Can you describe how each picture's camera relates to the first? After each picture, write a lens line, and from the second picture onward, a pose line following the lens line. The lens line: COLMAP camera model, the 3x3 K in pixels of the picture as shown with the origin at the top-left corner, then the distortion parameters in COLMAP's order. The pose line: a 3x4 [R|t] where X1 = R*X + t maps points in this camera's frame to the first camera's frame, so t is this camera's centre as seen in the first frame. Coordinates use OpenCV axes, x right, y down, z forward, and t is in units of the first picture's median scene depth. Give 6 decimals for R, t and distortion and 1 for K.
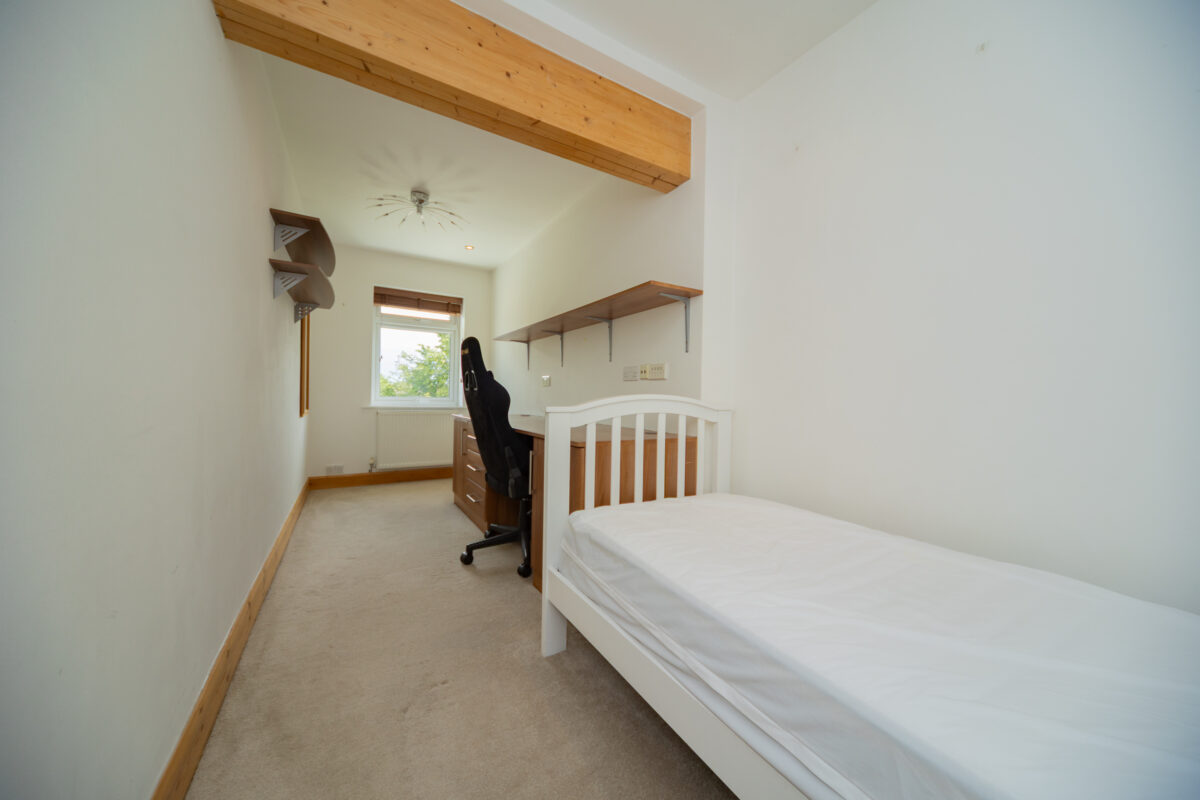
lens RADIAL K [[415.5, 0, 595.0], [0, 415.5, 398.8], [0, 0, 1]] dist [0.000580, -0.000271]
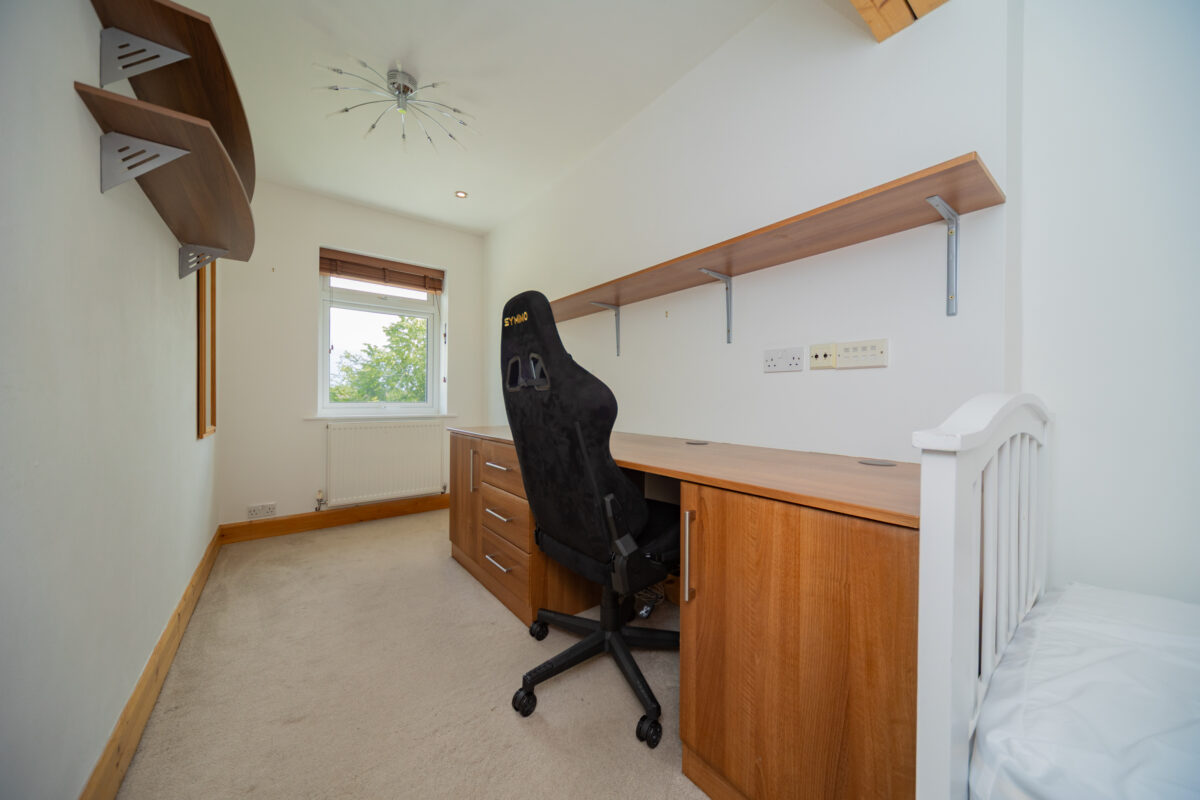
lens RADIAL K [[415.5, 0, 599.7], [0, 415.5, 398.6], [0, 0, 1]] dist [0.000580, -0.000271]
pose [[0.993030, -0.014848, 0.116919, -0.147967], [0.015209, 0.999882, -0.002196, -0.004177], [-0.116873, 0.003959, 0.993139, 0.247902]]
